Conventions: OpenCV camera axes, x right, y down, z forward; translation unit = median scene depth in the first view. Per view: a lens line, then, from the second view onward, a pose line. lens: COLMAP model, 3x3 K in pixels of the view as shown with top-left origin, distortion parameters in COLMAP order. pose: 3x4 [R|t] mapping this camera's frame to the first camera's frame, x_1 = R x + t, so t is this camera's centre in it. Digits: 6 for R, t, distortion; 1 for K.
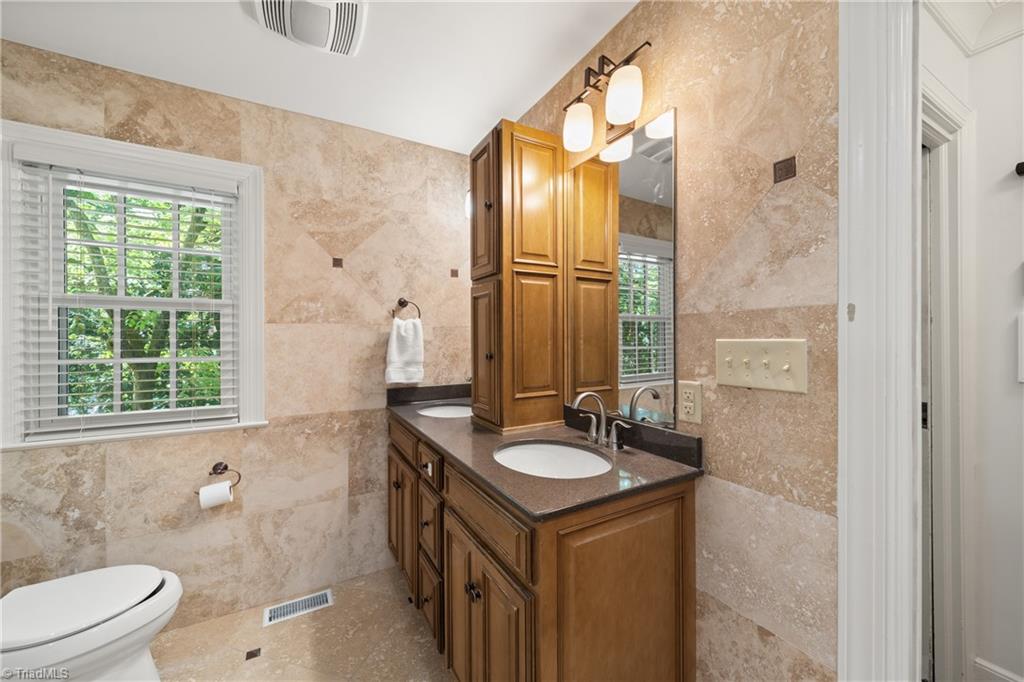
lens RADIAL K [[389.7, 0, 522.3], [0, 389.7, 338.4], [0, 0, 1]] dist [0.001694, 0.000187]
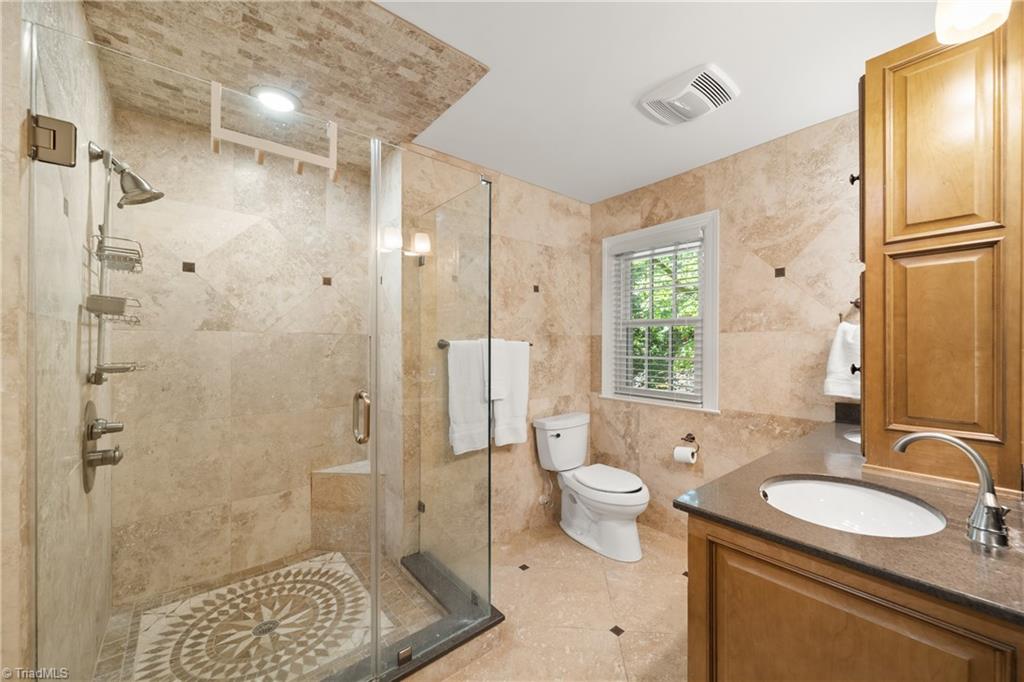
lens RADIAL K [[388.8, 0, 519.8], [0, 388.8, 346.1], [0, 0, 1]] dist [-0.000424, -0.000004]
pose [[0.166136, 0.008226, -0.986068, 0.457295], [-0.003273, 0.999964, 0.007791, -0.003981], [0.986097, 0.001933, 0.166157, 0.152792]]
